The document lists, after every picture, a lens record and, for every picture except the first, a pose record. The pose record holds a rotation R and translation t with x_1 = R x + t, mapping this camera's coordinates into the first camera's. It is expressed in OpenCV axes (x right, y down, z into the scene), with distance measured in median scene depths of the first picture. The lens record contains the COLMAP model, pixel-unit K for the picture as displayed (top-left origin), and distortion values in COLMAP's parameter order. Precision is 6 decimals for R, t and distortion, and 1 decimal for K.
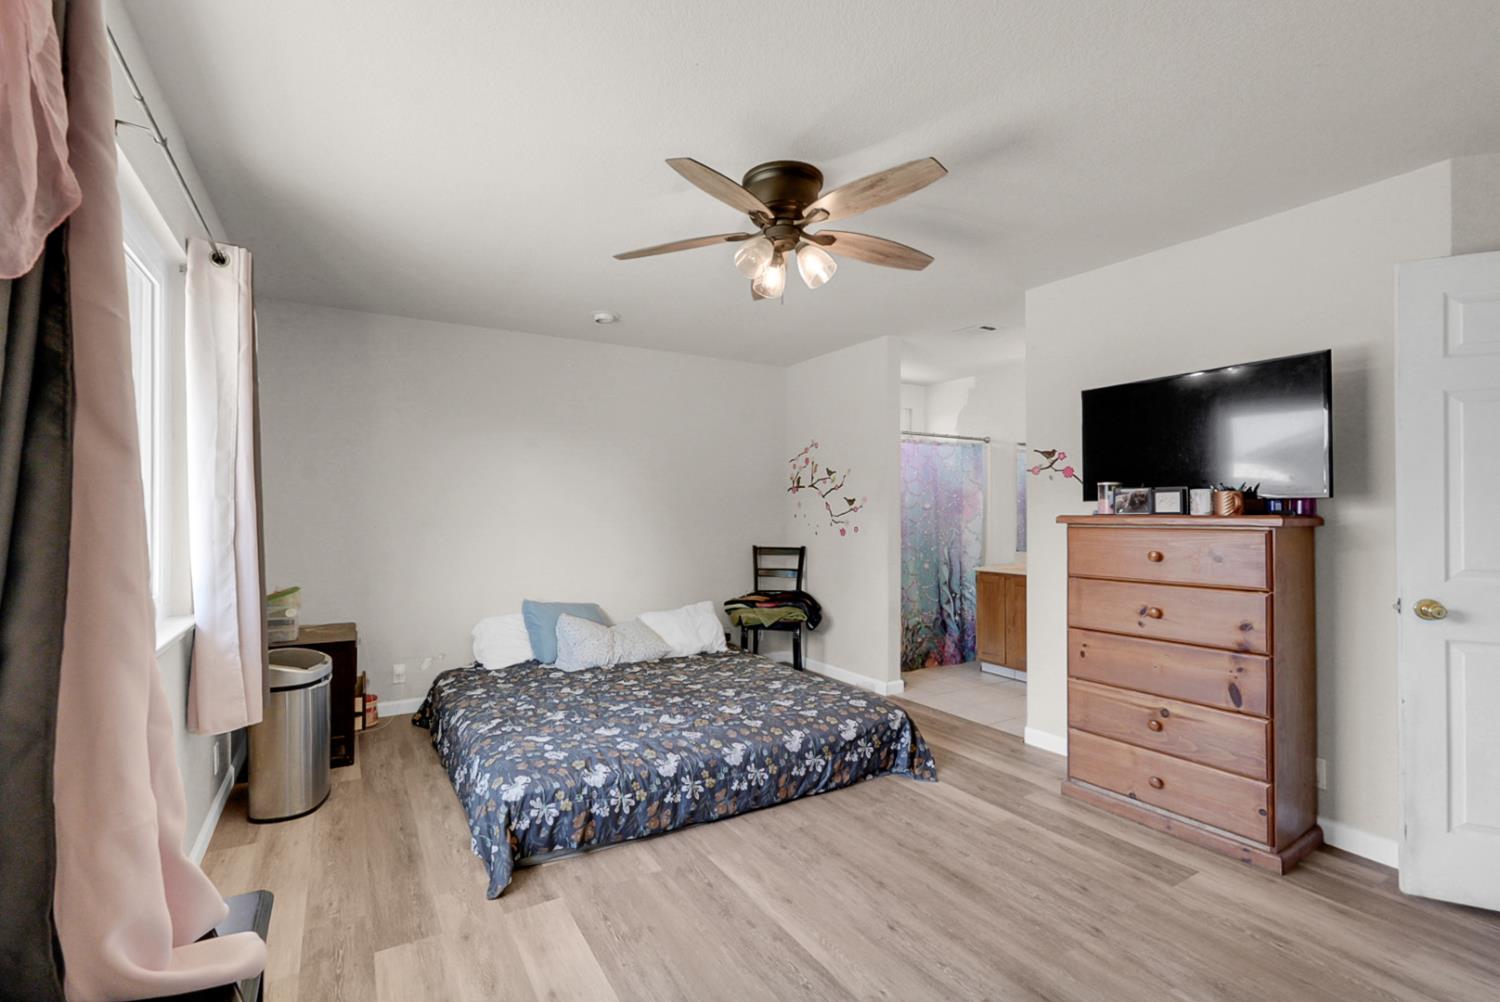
lens RADIAL K [[666.9, 0, 745.0], [0, 666.9, 504.0], [0, 0, 1]] dist [-0.016692, 0.001697]
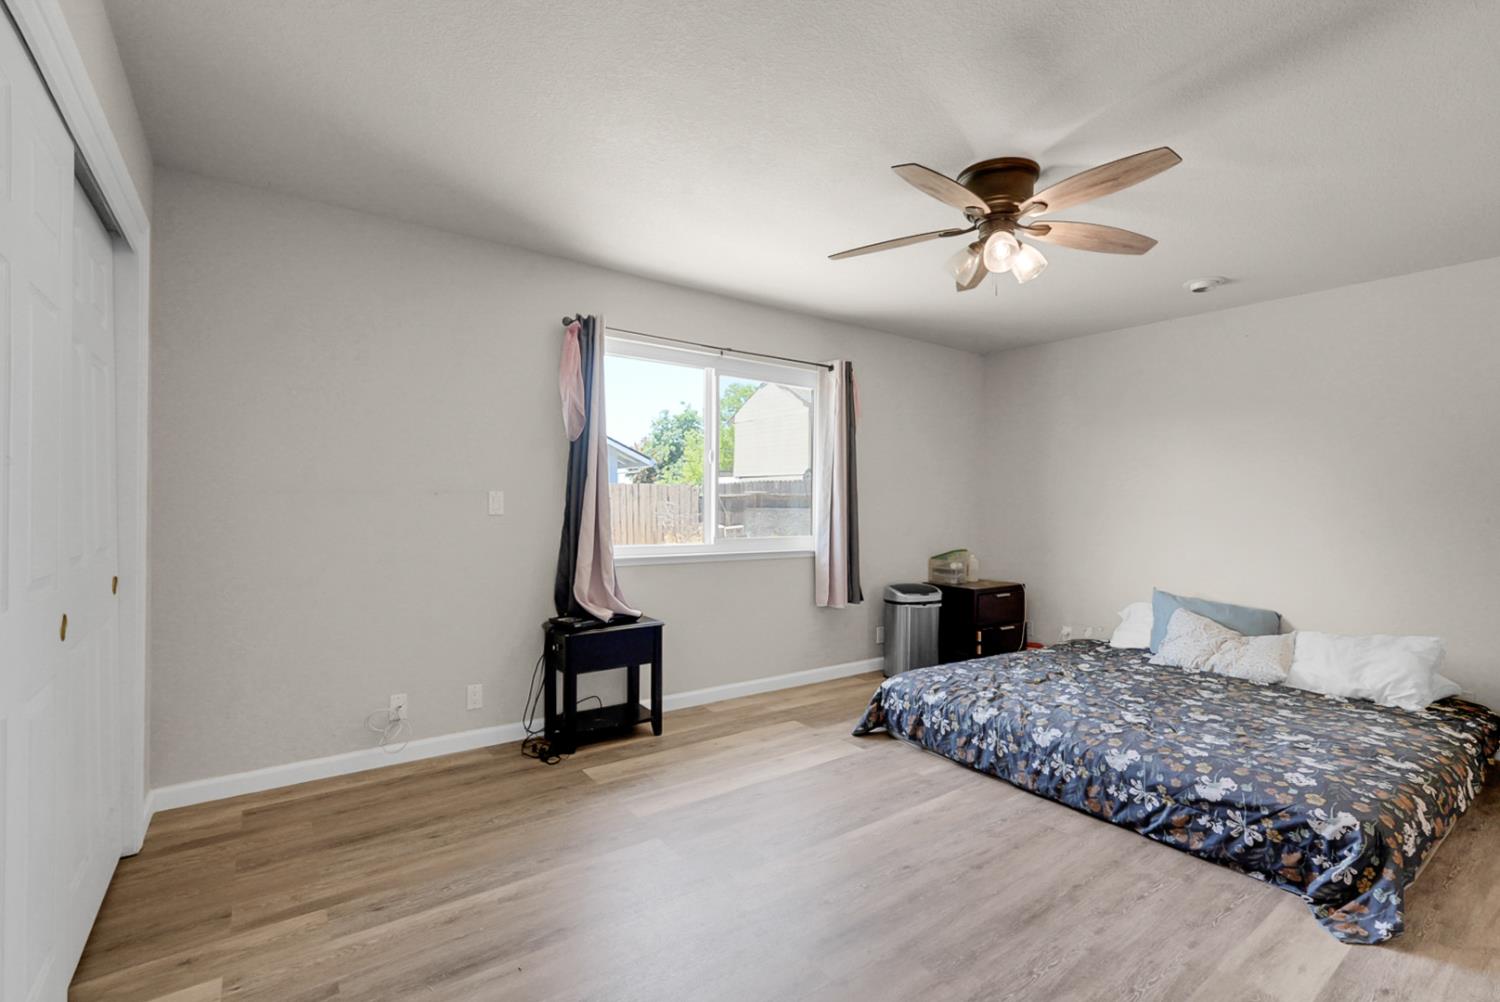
lens RADIAL K [[666.9, 0, 745.3], [0, 666.9, 503.7], [0, 0, 1]] dist [-0.016692, 0.001697]
pose [[0.092801, 0.002437, -0.995682, 0.846466], [-0.001063, 0.999997, 0.002349, 0.020234], [0.995684, 0.000841, 0.092804, 0.410517]]
